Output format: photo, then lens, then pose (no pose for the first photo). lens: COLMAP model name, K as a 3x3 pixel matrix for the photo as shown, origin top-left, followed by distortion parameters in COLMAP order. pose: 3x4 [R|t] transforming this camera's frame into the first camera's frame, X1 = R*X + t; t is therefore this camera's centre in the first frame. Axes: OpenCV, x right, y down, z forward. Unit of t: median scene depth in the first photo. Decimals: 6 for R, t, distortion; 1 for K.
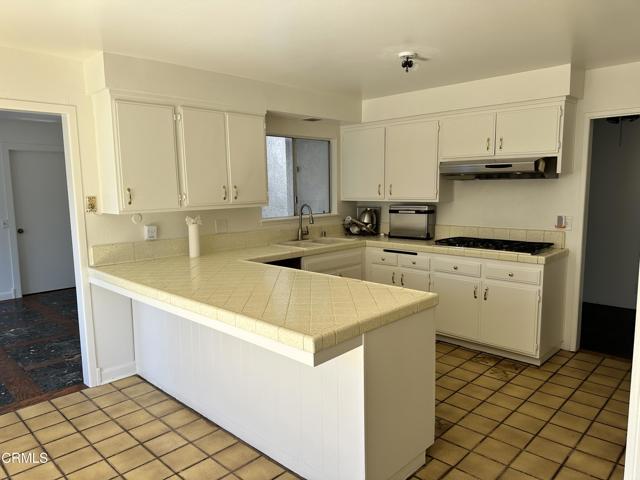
lens RADIAL K [[452.4, 0, 317.6], [0, 452.4, 240.2], [0, 0, 1]] dist [0.029935, -0.015512]
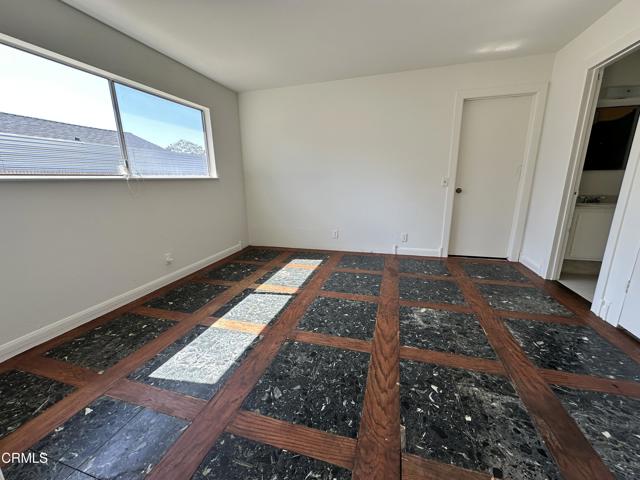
lens RADIAL K [[256.4, 0, 317.2], [0, 256.4, 240.1], [0, 0, 1]] dist [-0.003269, 0.000653]
pose [[0.466872, 0.205931, -0.860013, -0.312269], [-0.091916, 0.978541, 0.184414, 0.010117], [0.879535, -0.007049, 0.475782, 0.494122]]
